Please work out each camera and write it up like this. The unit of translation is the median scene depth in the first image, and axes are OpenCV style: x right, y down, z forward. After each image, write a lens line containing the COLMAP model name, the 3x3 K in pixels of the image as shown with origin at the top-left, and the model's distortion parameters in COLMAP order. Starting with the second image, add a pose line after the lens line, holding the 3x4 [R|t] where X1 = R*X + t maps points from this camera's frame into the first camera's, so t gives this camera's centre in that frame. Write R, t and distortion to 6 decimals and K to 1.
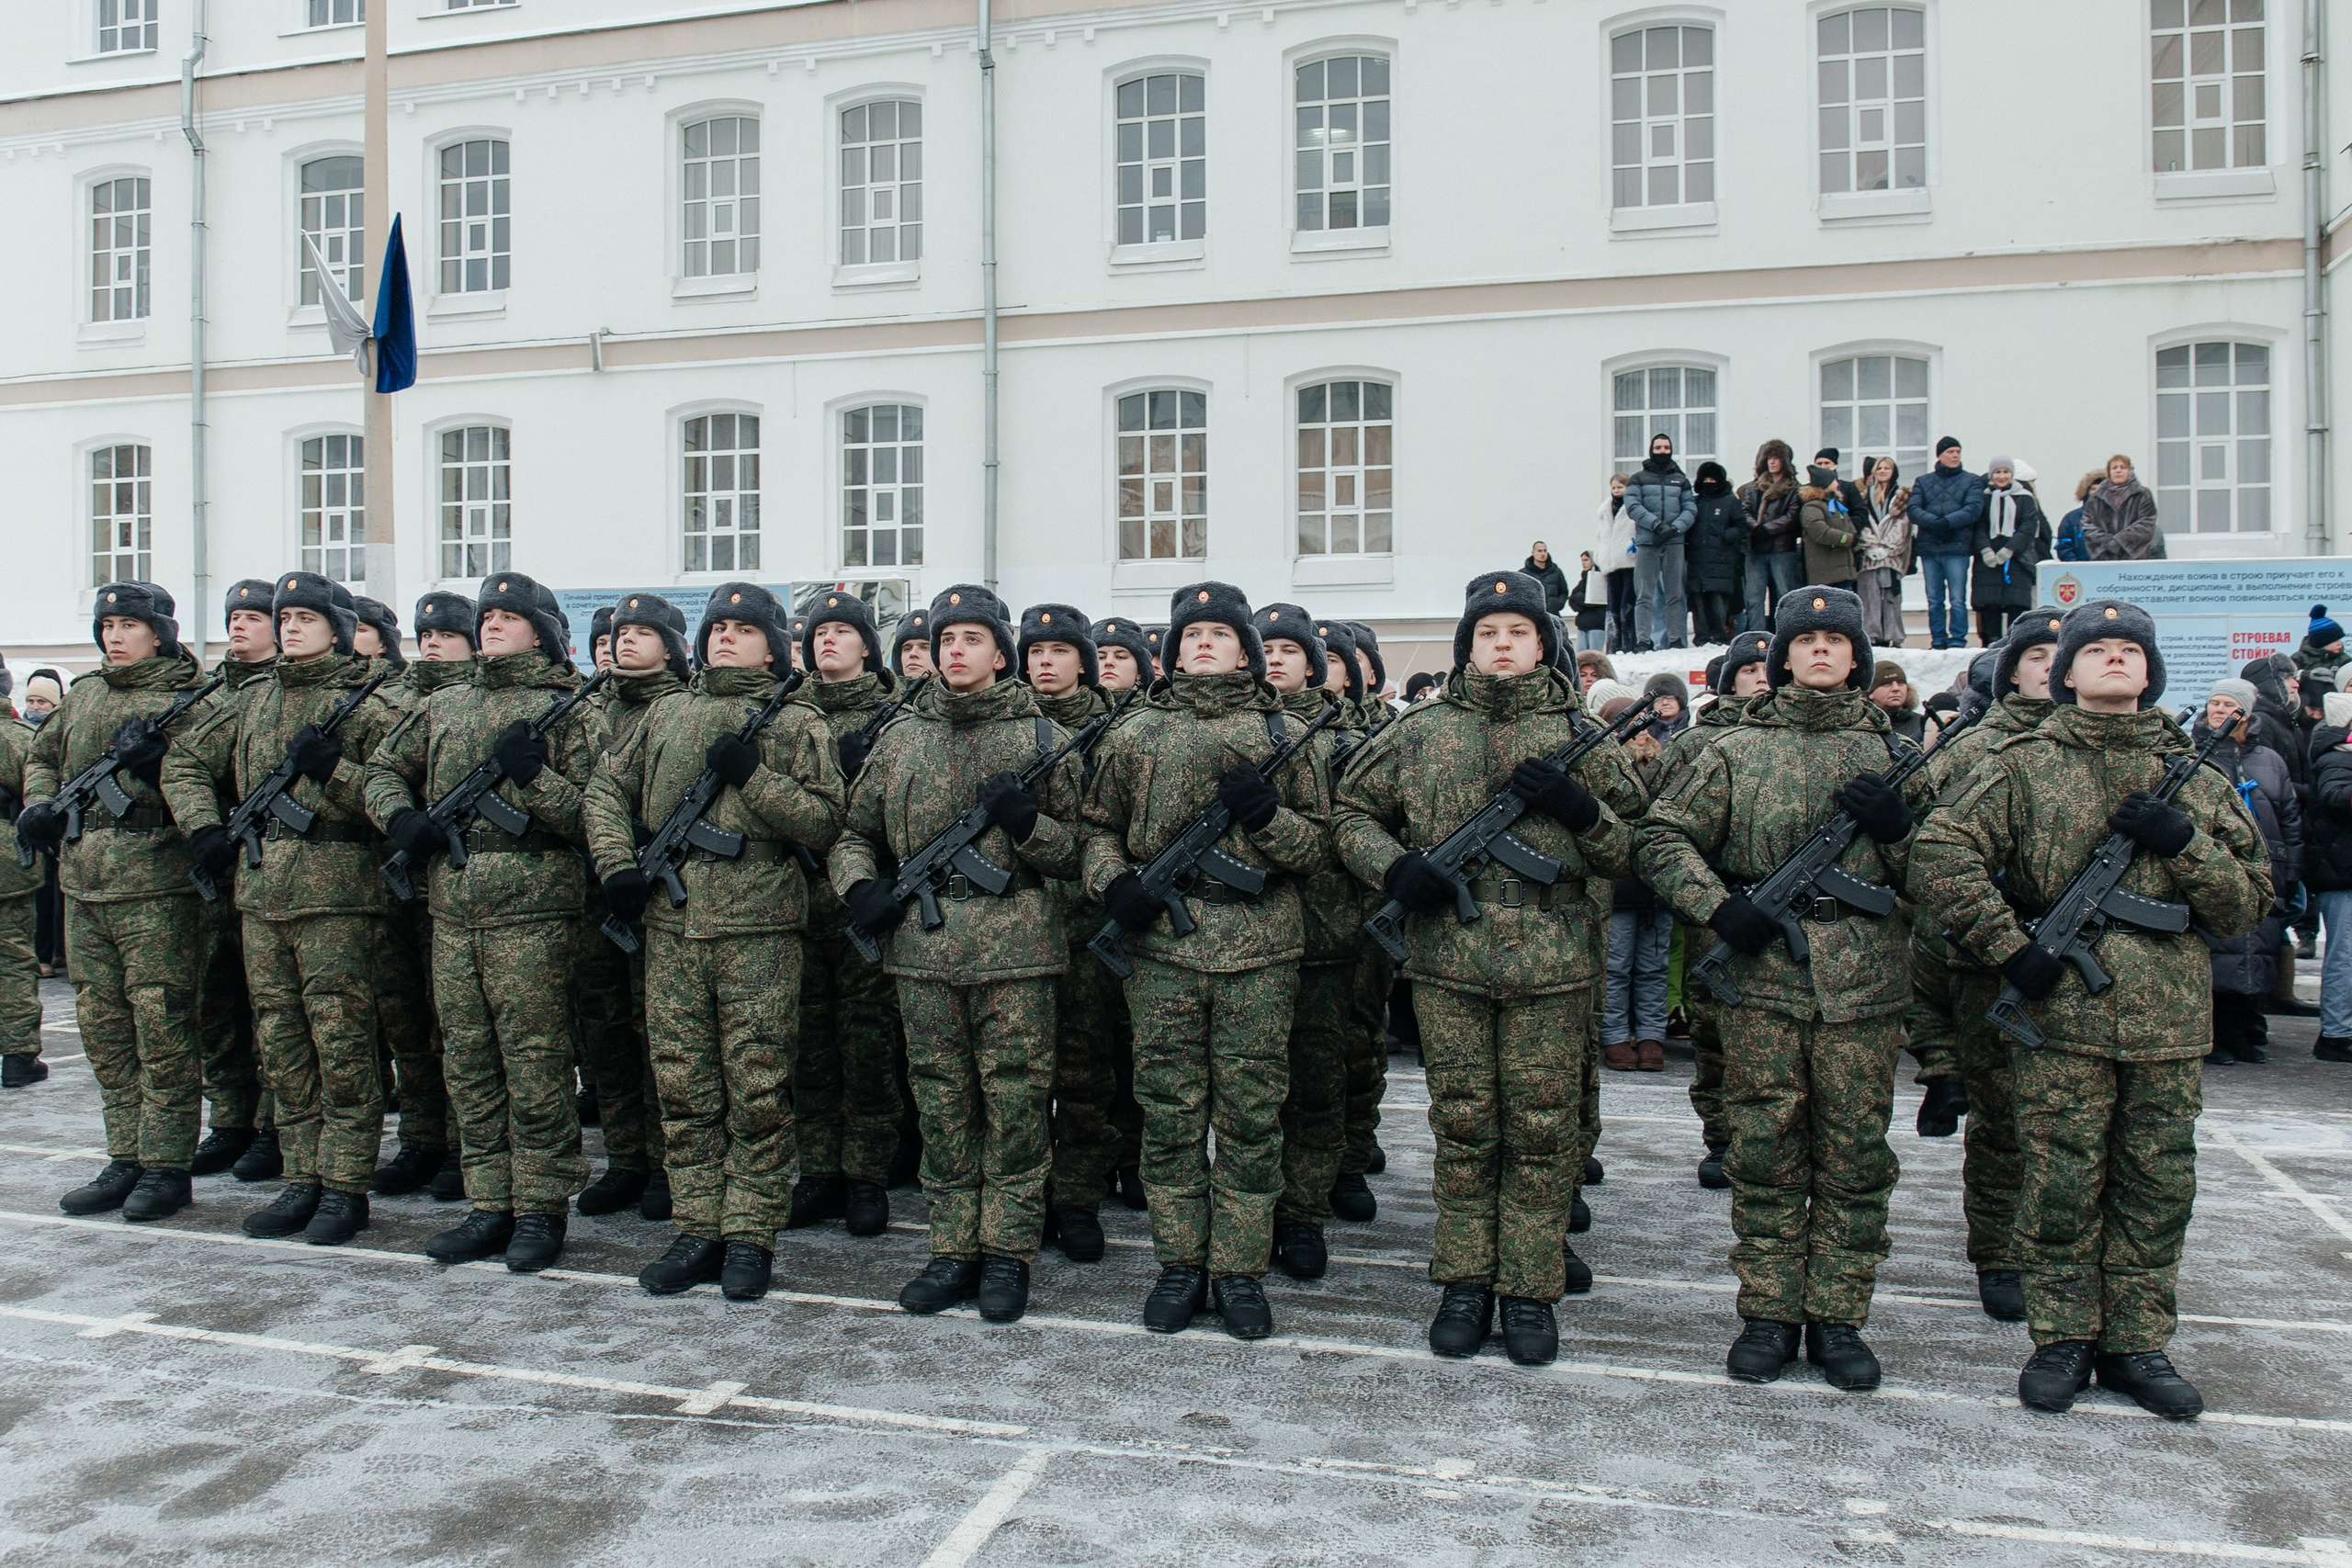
lens RADIAL K [[2027.8, 0, 1177.5], [0, 2027.8, 782.9], [0, 0, 1]] dist [-0.029662, 0.003227]
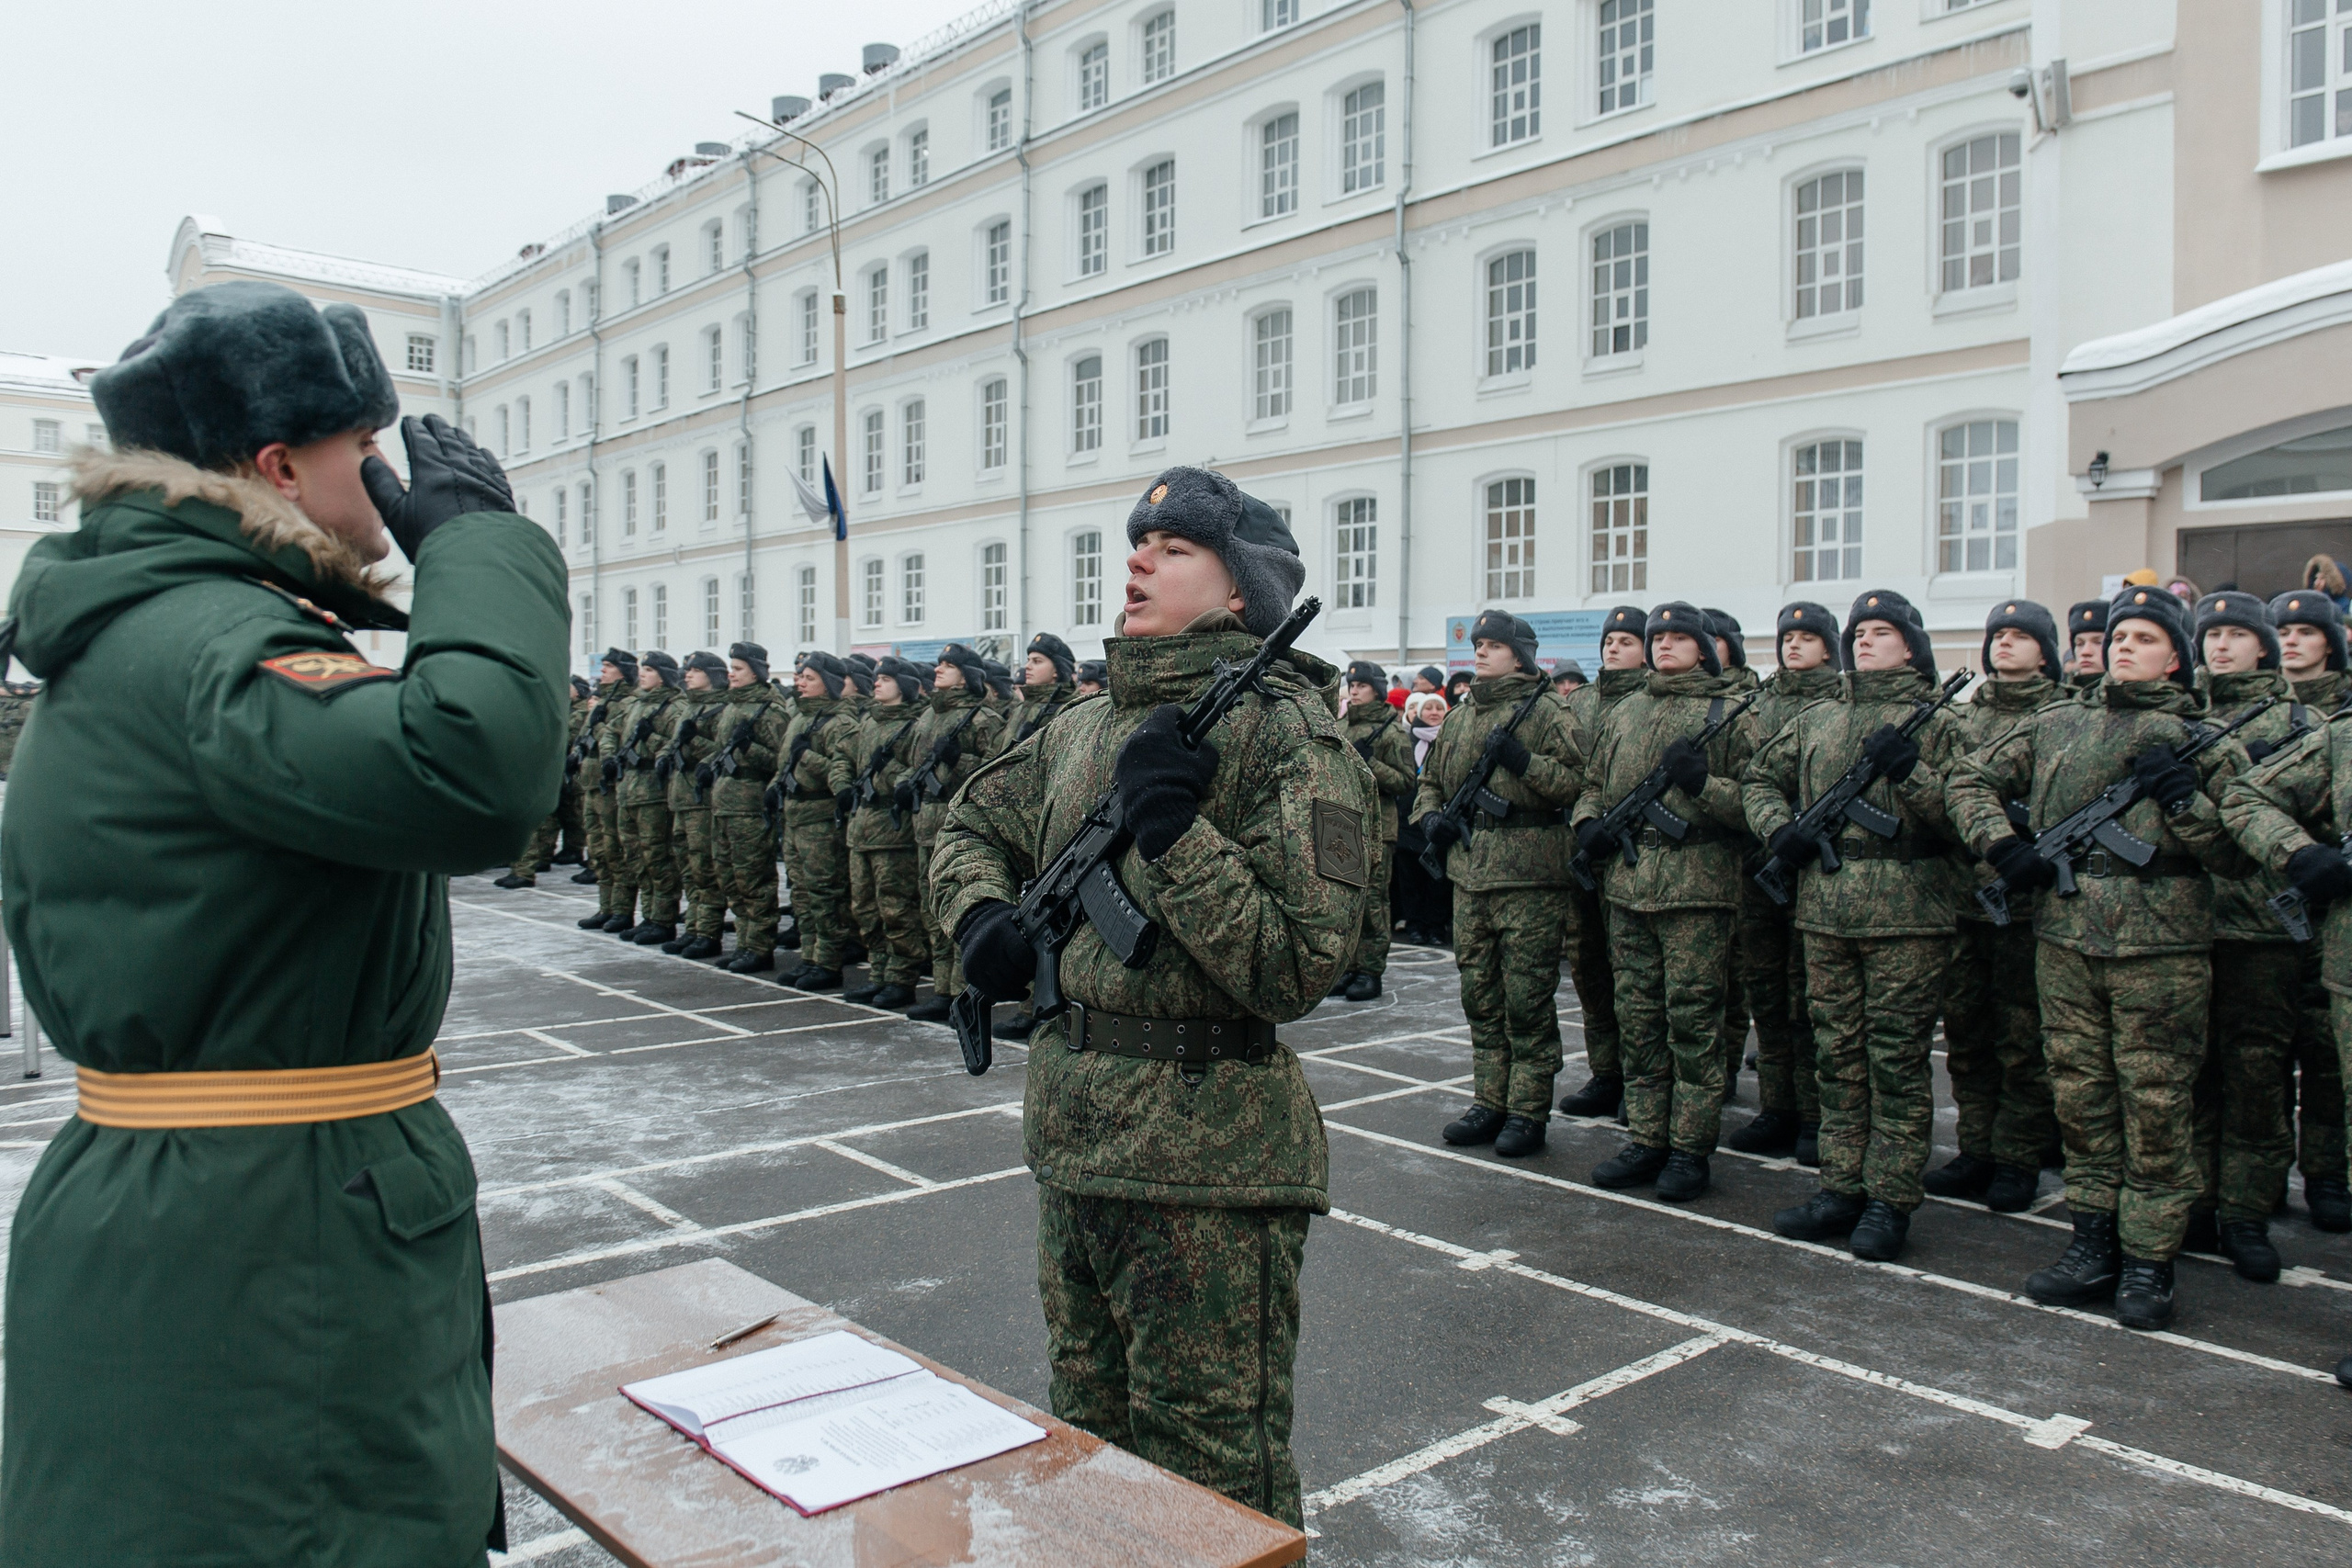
lens RADIAL K [[1782.9, 0, 1209.5], [0, 1782.9, 764.3], [0, 0, 1]] dist [-0.022353, -0.032684]
pose [[0.841675, 0.018268, -0.539676, 0.484505], [-0.019710, 0.999801, 0.003104, 0.003891], [0.539625, 0.008025, 0.841867, -0.147282]]
